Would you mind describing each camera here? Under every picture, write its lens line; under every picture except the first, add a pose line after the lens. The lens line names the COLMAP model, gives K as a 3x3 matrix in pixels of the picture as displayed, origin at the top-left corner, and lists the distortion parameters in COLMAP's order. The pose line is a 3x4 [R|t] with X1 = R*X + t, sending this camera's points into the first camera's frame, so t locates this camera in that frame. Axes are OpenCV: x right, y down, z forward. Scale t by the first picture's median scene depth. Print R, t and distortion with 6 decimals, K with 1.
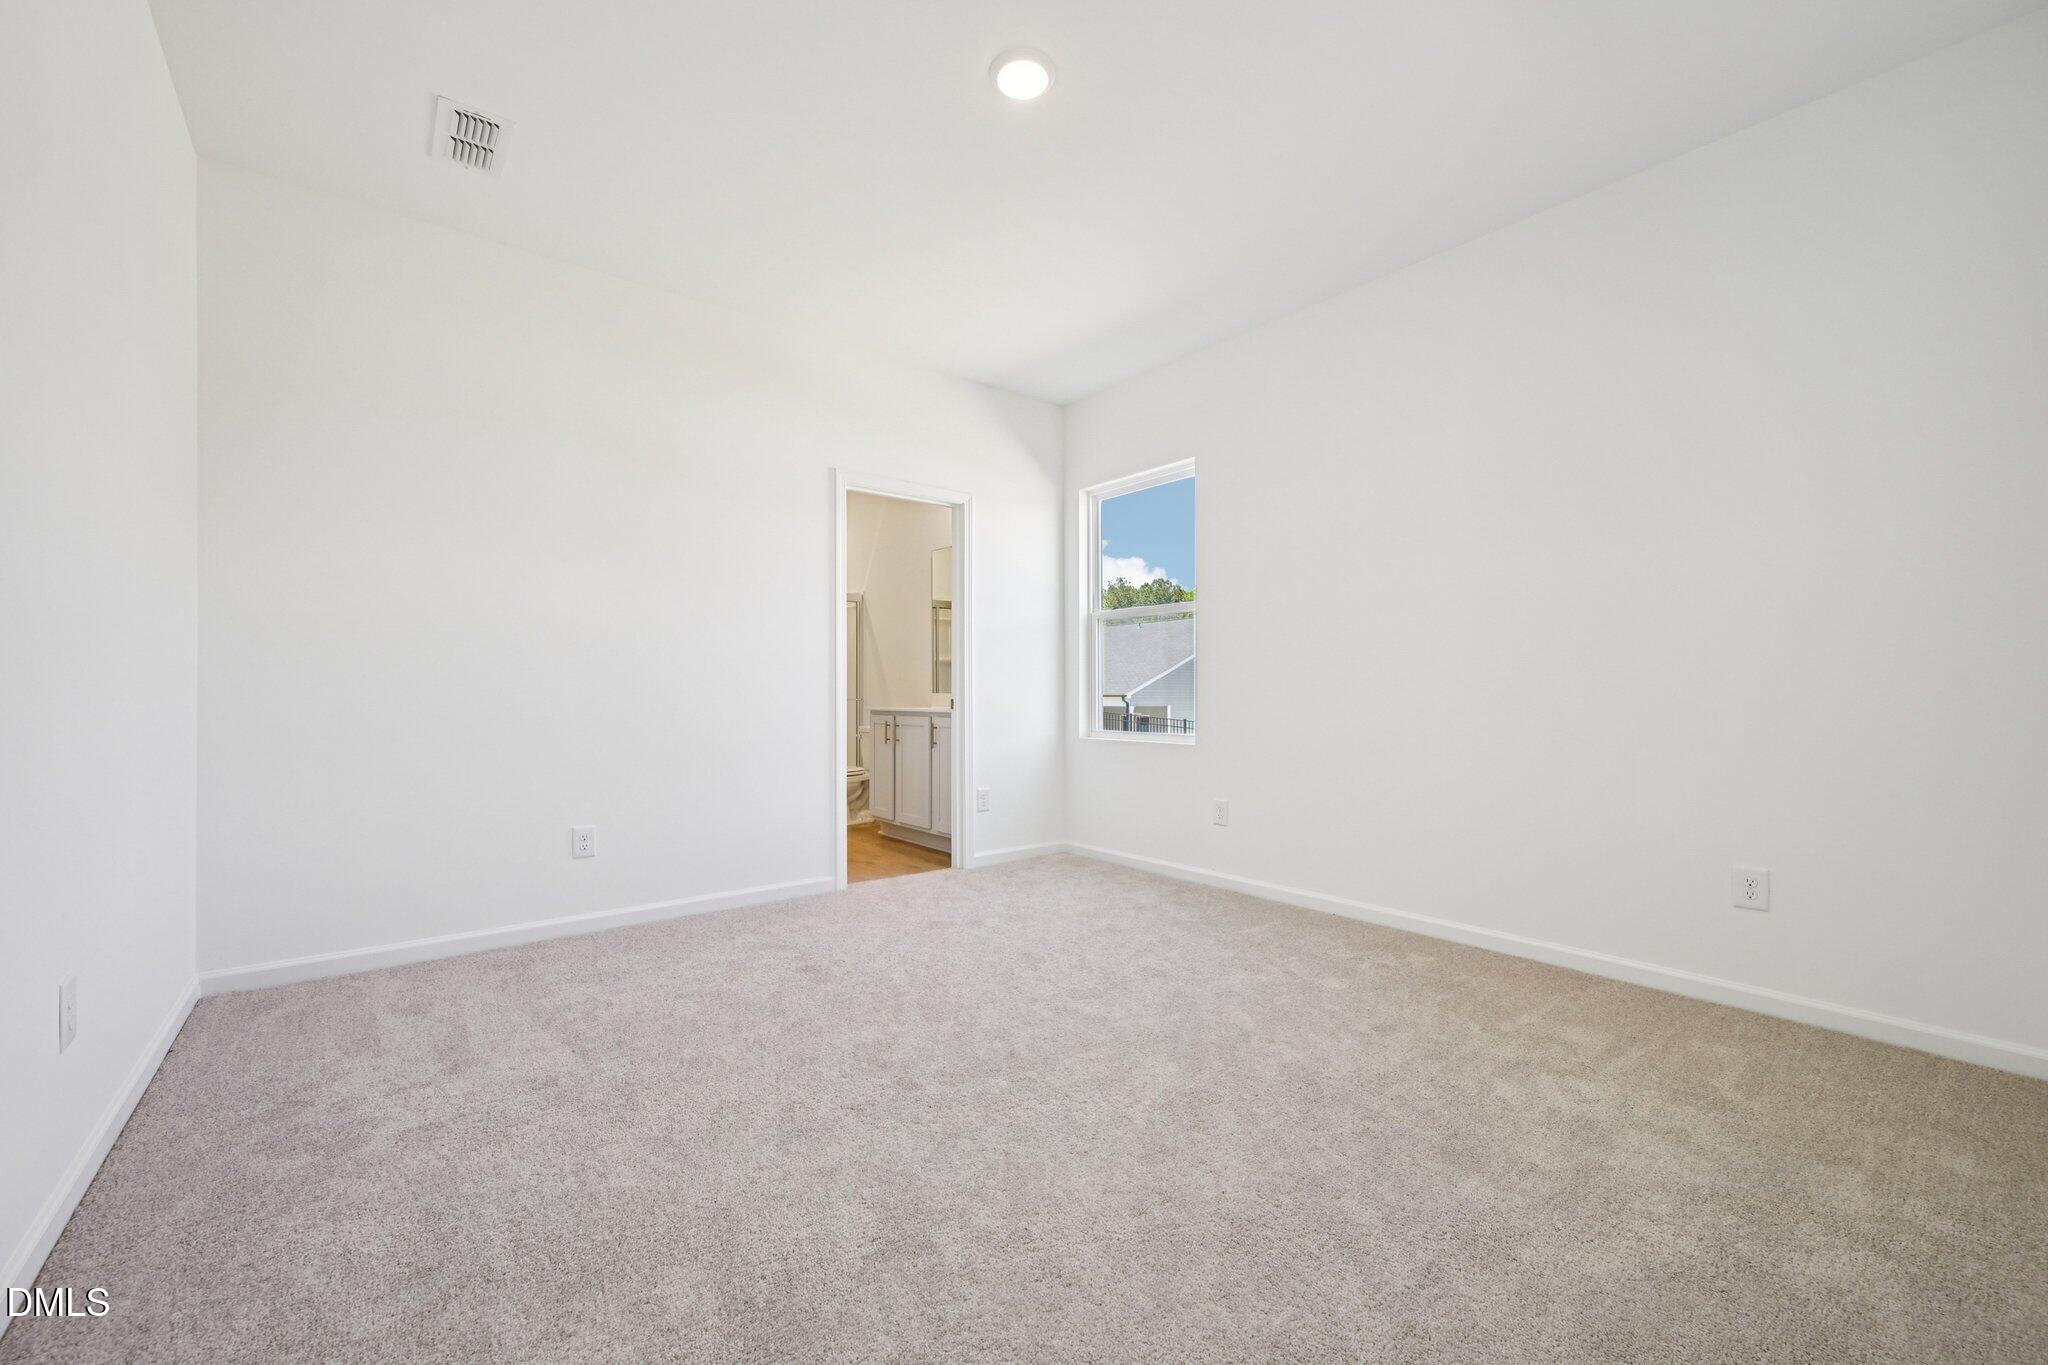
lens RADIAL K [[813.8, 0, 1024.0], [0, 813.8, 682.5], [0, 0, 1]] dist [-0.000784, -0.000168]
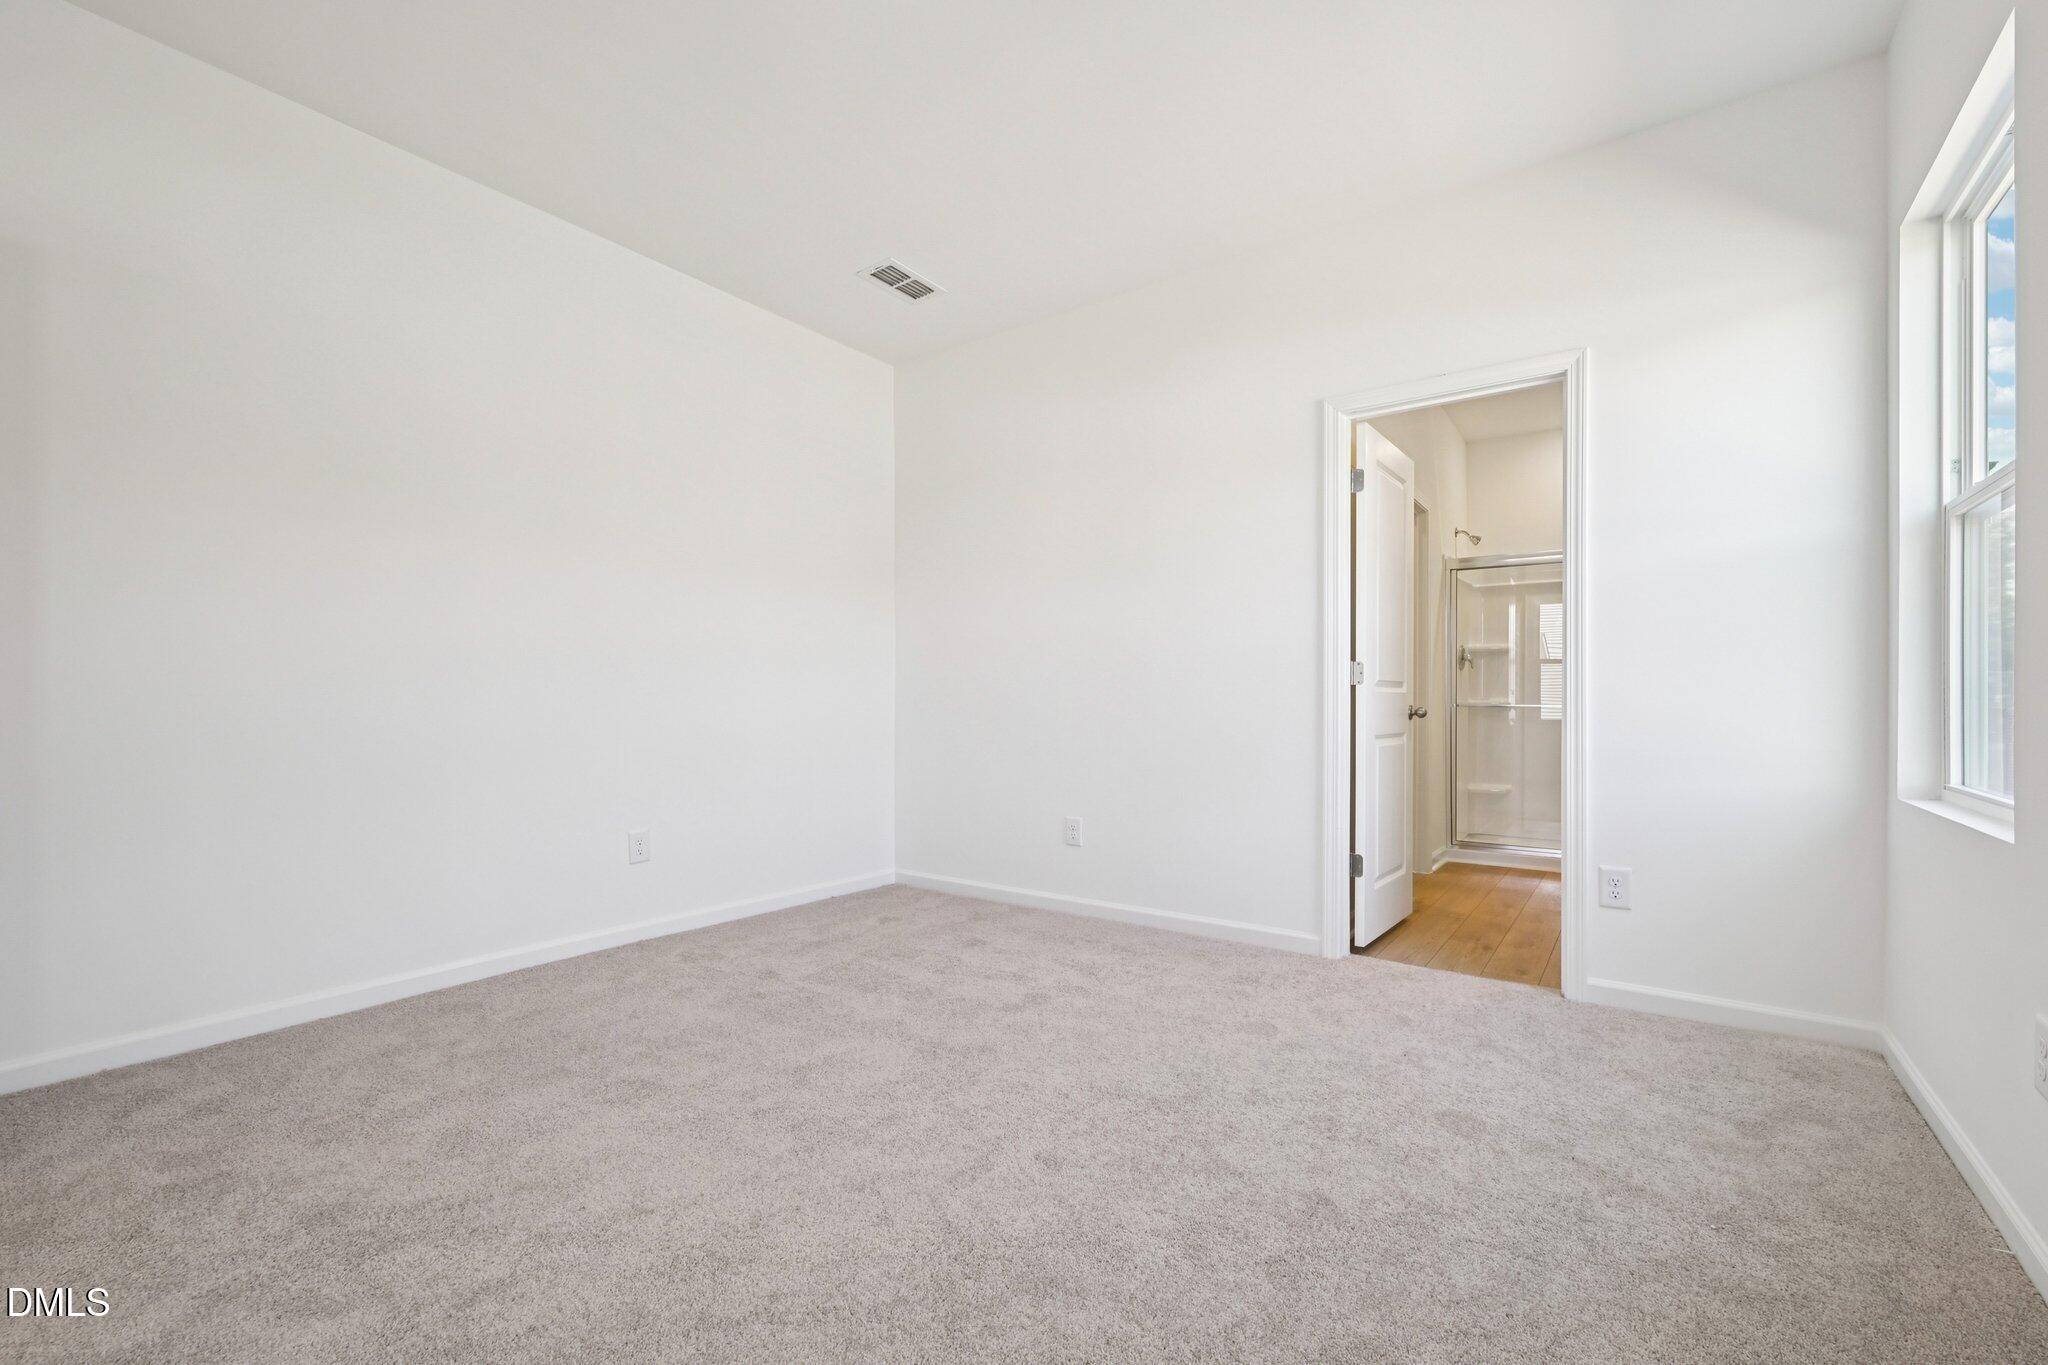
lens RADIAL K [[867.7, 0, 1024.0], [0, 867.7, 682.5], [0, 0, 1]] dist [-0.001328, -0.000075]
pose [[0.263829, -0.015094, -0.964451, 0.499816], [0.012777, 0.999845, -0.012153, 0.007533], [0.964485, -0.009116, 0.263981, 0.543462]]
